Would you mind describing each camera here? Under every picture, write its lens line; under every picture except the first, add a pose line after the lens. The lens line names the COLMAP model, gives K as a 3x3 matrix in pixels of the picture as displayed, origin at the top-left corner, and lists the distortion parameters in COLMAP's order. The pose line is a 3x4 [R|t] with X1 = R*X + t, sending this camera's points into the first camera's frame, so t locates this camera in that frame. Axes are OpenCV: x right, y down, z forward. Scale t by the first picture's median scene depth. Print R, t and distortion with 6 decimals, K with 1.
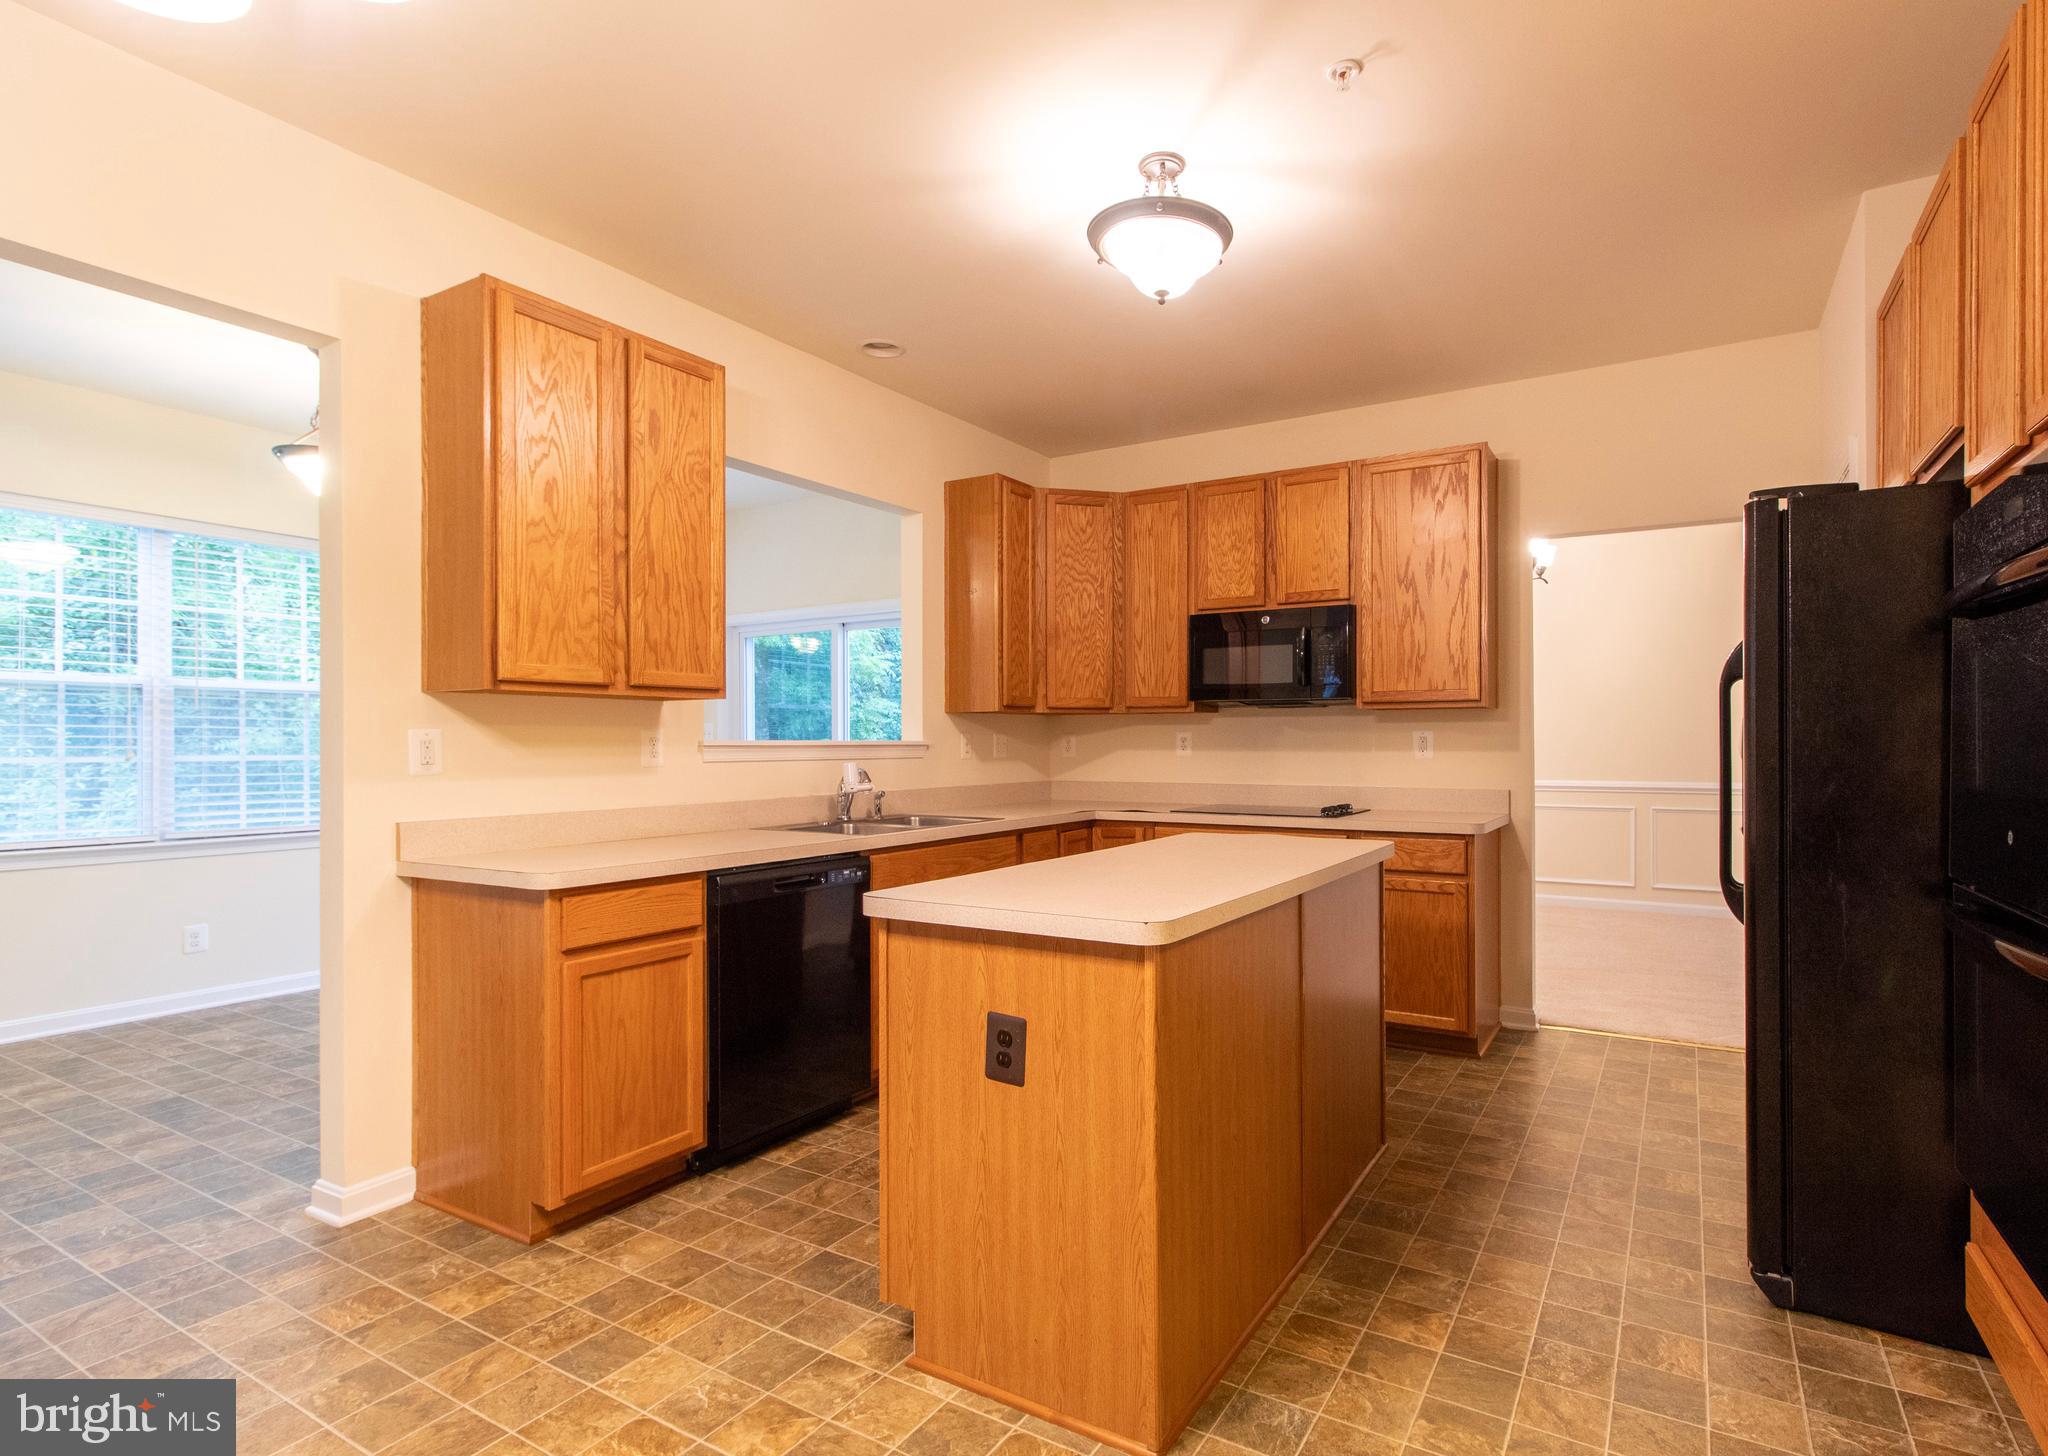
lens RADIAL K [[1014.4, 0, 1025.3], [0, 1014.4, 749.8], [0, 0, 1]] dist [0.002177, 0.000521]
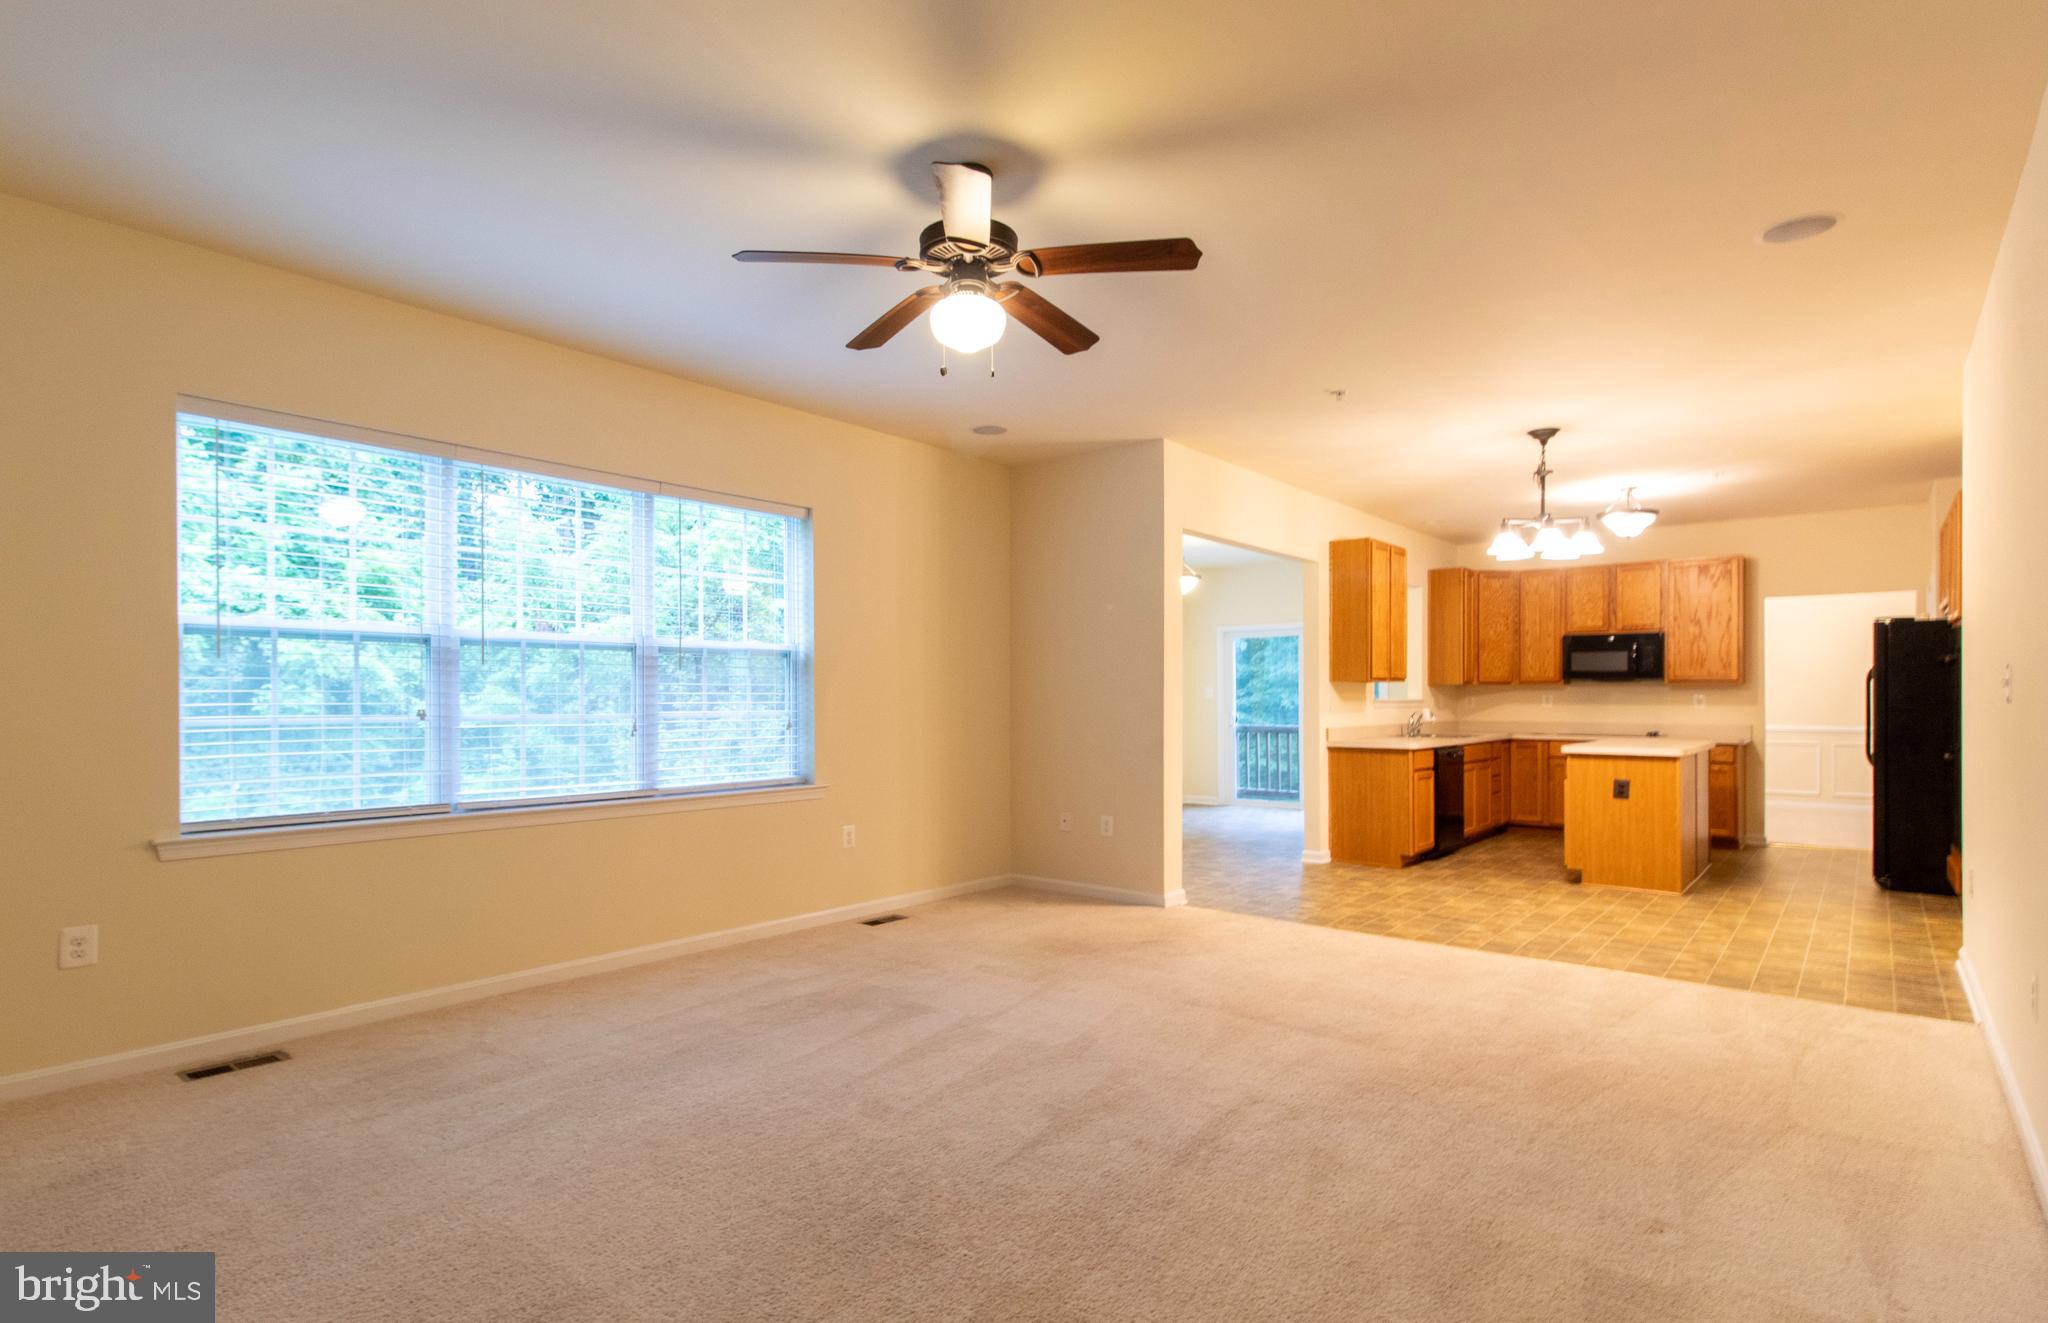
lens RADIAL K [[973.5, 0, 943.5], [0, 973.5, 704.8], [0, 0, 1]] dist [0.001539, 0.000451]
pose [[0.982982, 0.004909, -0.183639, -0.745920], [-0.004546, 0.999987, 0.002399, 0.002941], [0.183648, -0.001524, 0.982991, -1.194475]]
